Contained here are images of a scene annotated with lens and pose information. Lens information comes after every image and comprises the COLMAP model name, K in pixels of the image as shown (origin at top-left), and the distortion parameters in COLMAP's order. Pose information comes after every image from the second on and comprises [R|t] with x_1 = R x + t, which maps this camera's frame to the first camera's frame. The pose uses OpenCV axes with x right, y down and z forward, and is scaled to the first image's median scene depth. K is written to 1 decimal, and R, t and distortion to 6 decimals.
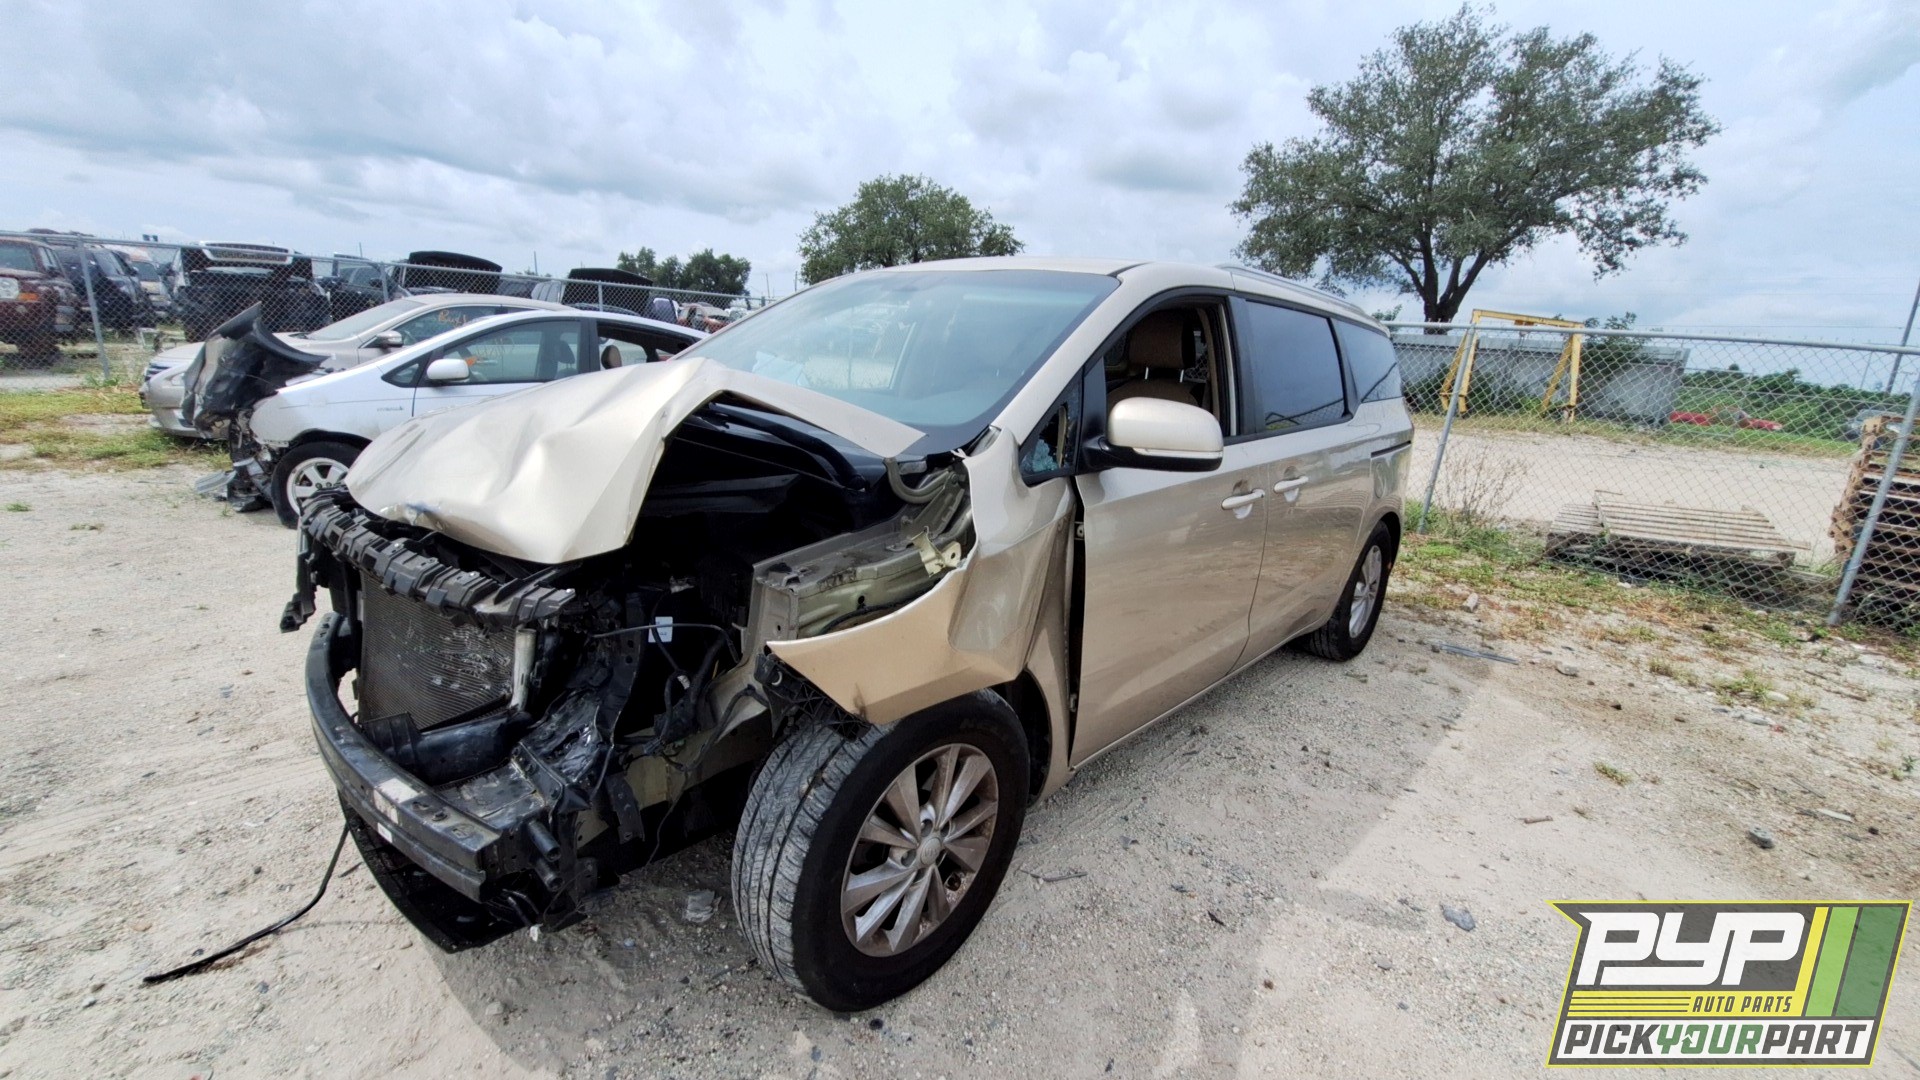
lens RADIAL K [[760.8, 0, 918.1], [0, 760.8, 551.4], [0, 0, 1]] dist [-0.007062, -0.006687]
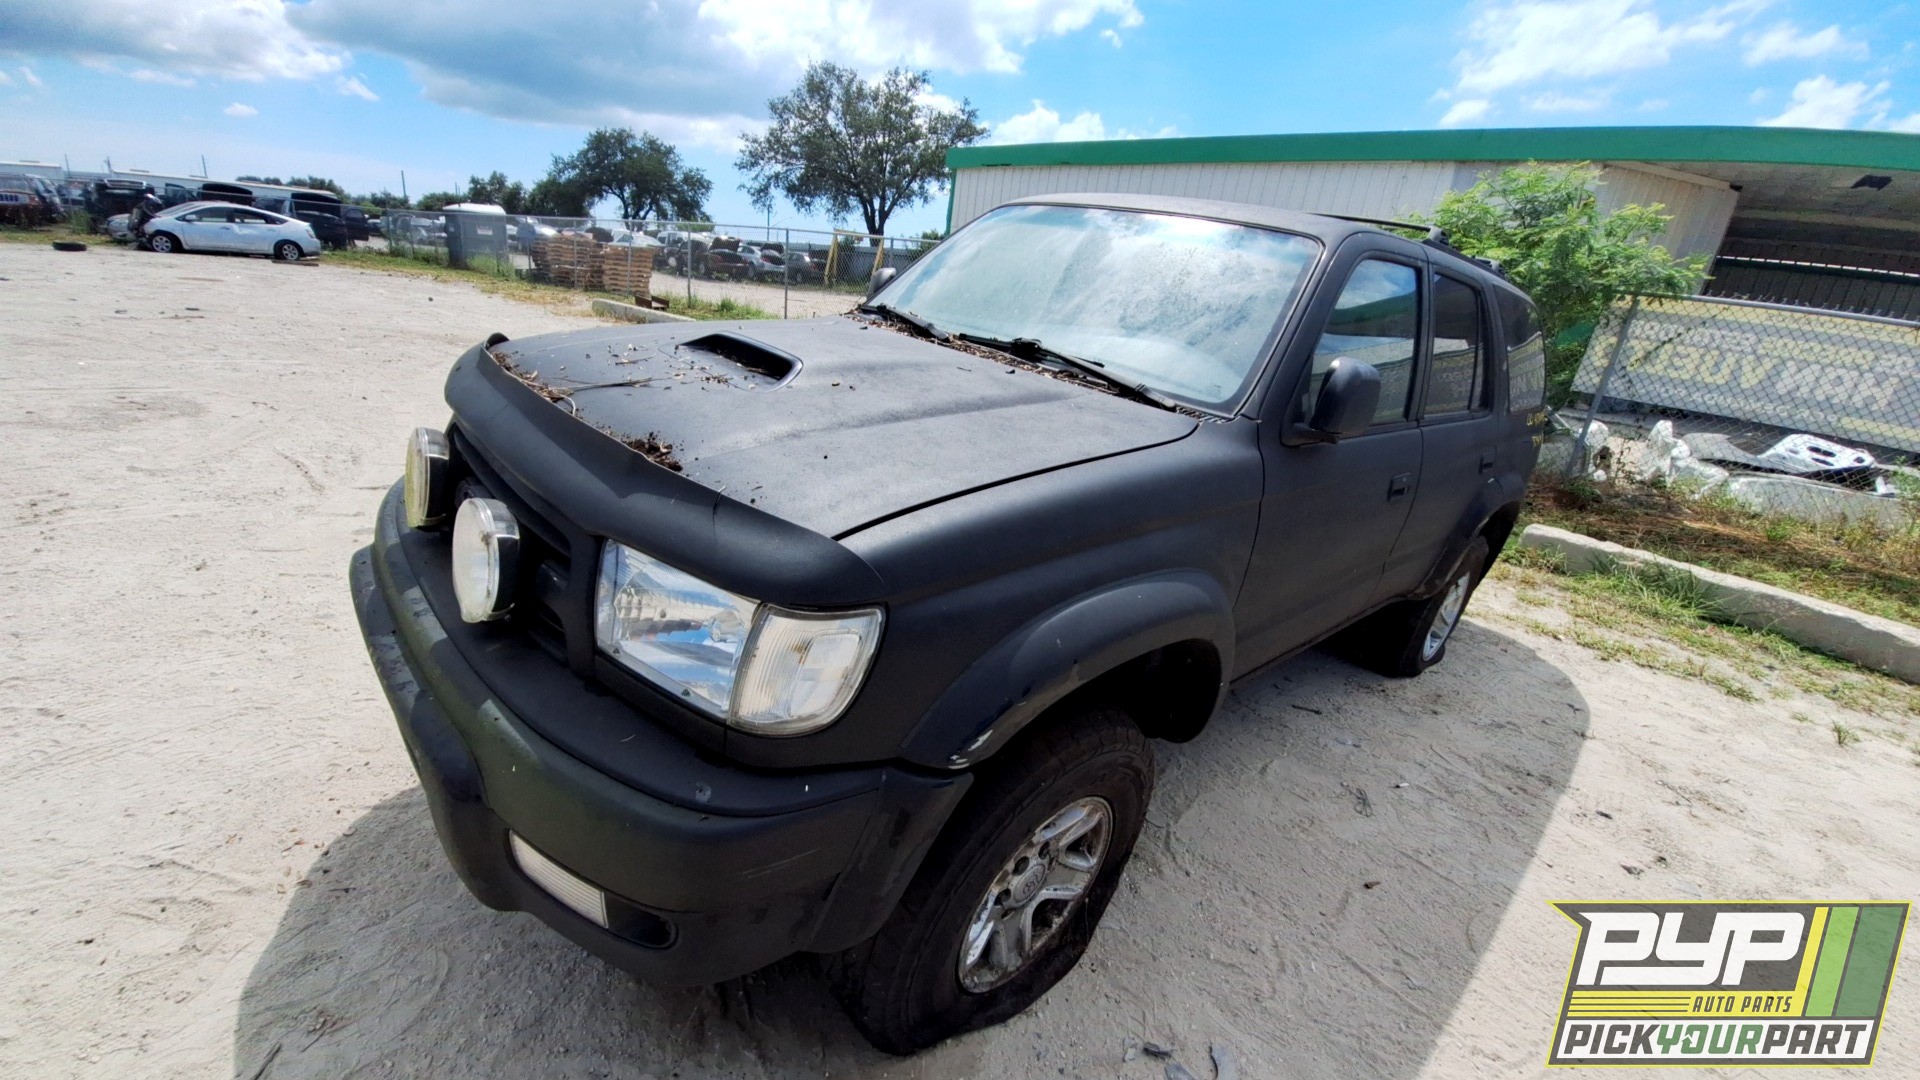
lens RADIAL K [[760.8, 0, 958.4], [0, 760.8, 552.8], [0, 0, 1]] dist [-0.007062, -0.006687]
pose [[0.991483, -0.025709, 0.127673, 0.845449], [0.015968, 0.996923, 0.076741, 0.379378], [-0.129254, -0.074049, 0.988843, -1.059072]]
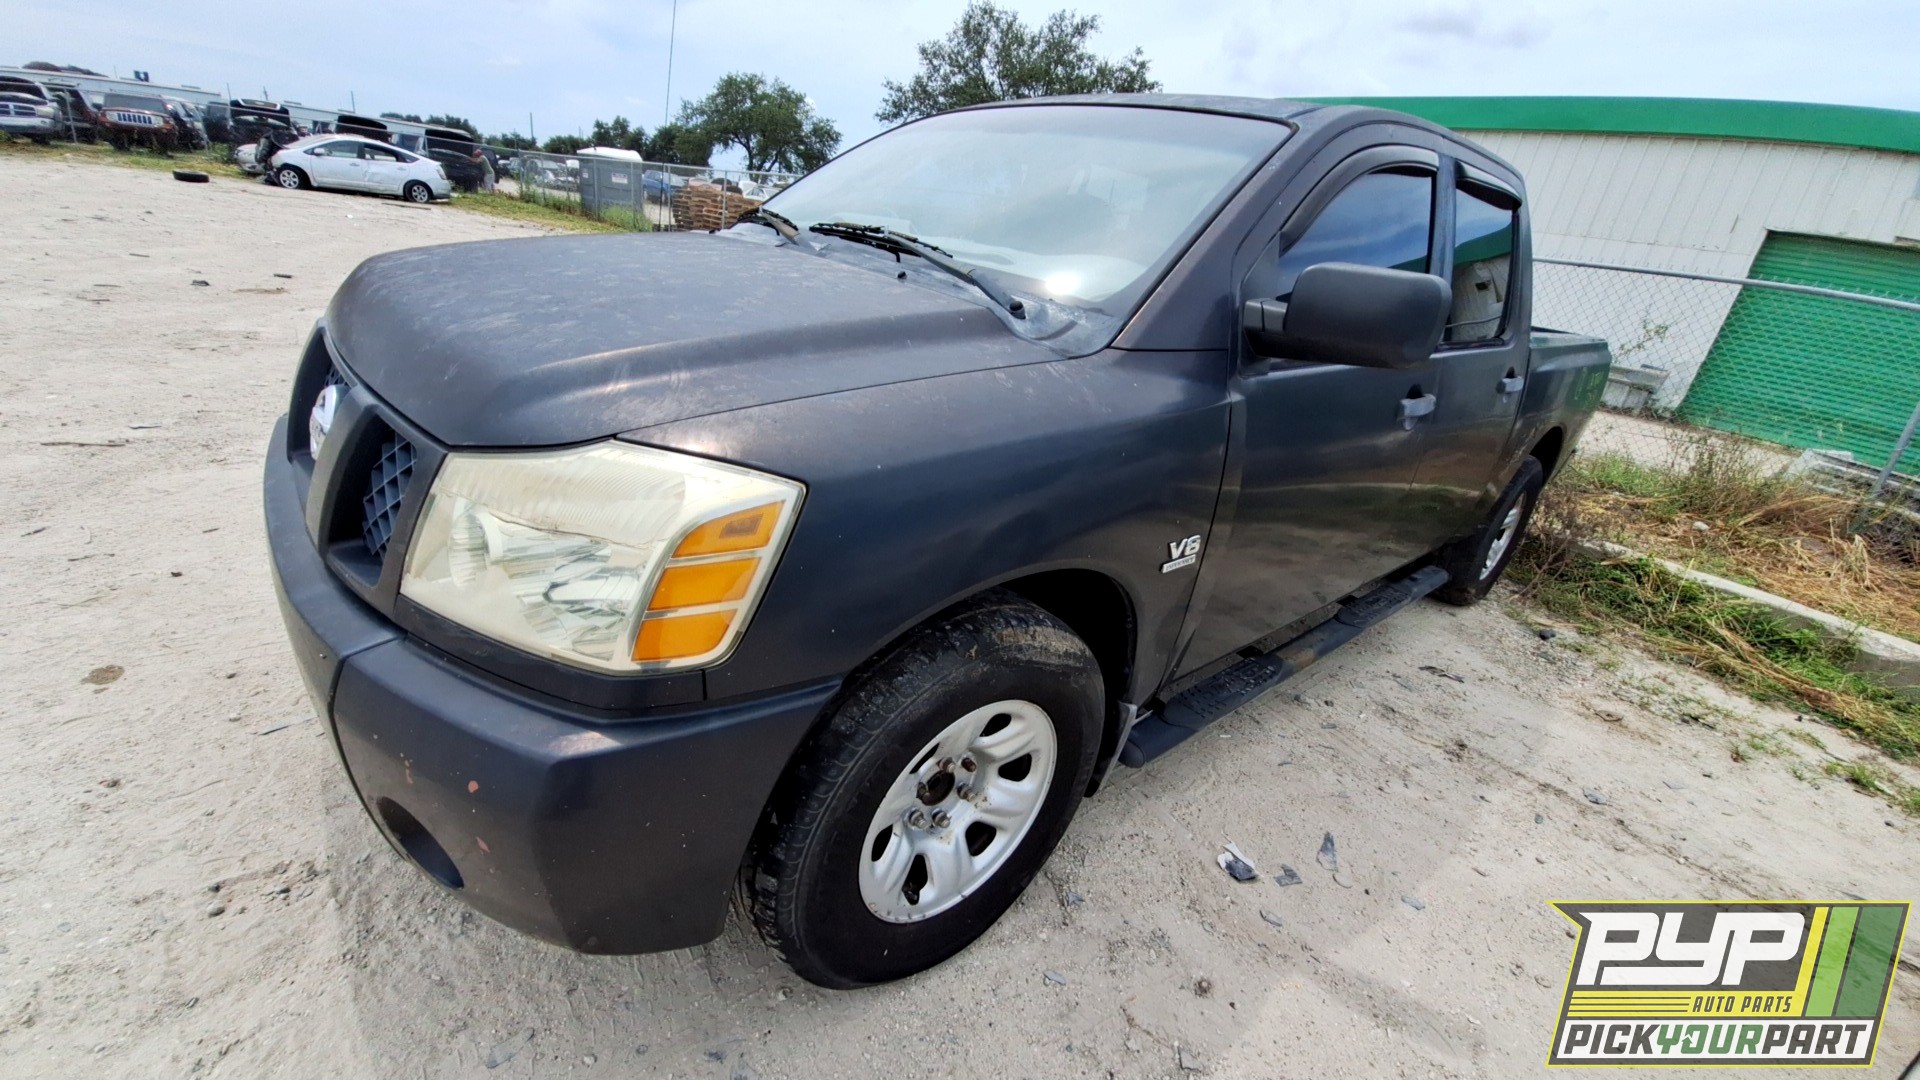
lens RADIAL K [[760.8, 0, 954.7], [0, 760.8, 550.6], [0, 0, 1]] dist [-0.007062, -0.006687]
pose [[0.998045, 0.056076, 0.027580, 0.732441], [-0.058969, 0.991186, 0.118627, 0.315262], [-0.020685, -0.120021, 0.992556, -0.871765]]
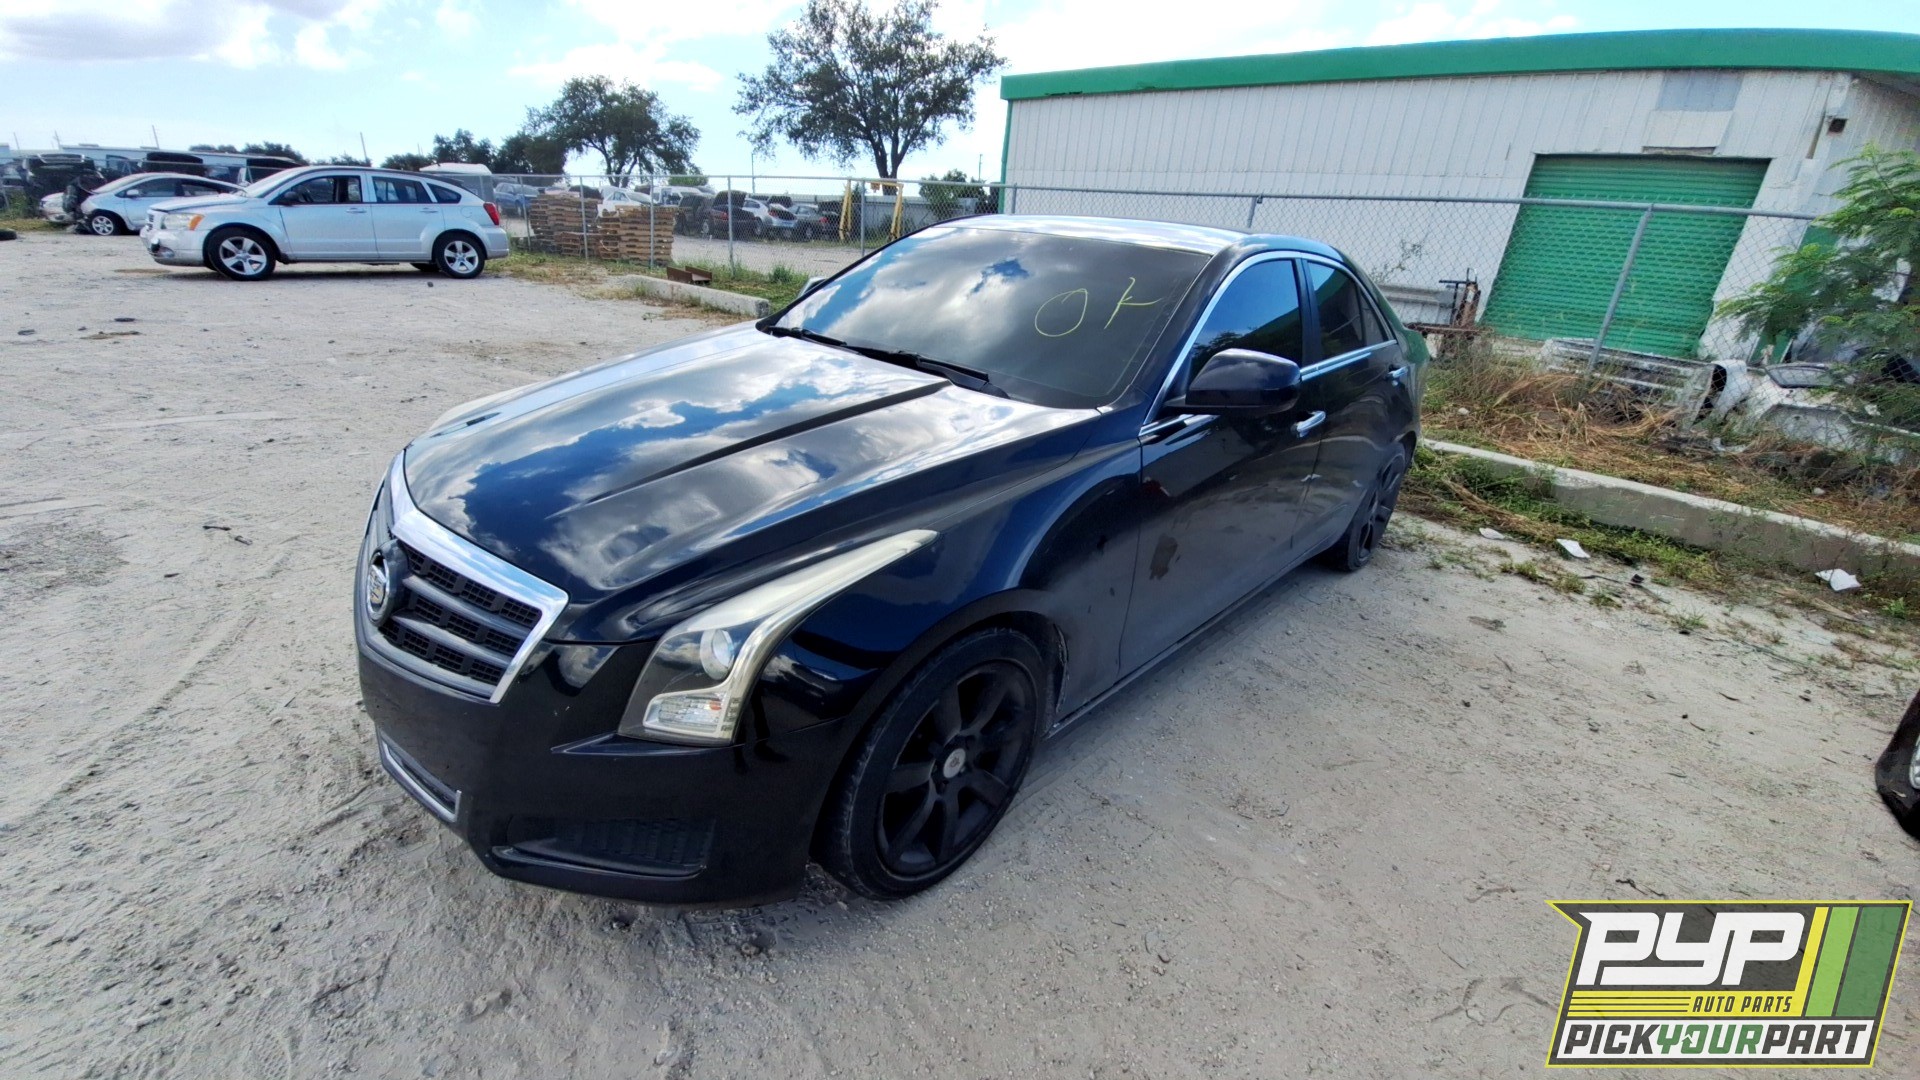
lens RADIAL K [[760.8, 0, 951.5], [0, 760.8, 548.7], [0, 0, 1]] dist [-0.007062, -0.006687]
pose [[0.989266, -0.071429, 0.127481, 0.747941], [0.054132, 0.989456, 0.134337, 0.327092], [-0.135732, -0.125994, 0.982702, -0.906419]]
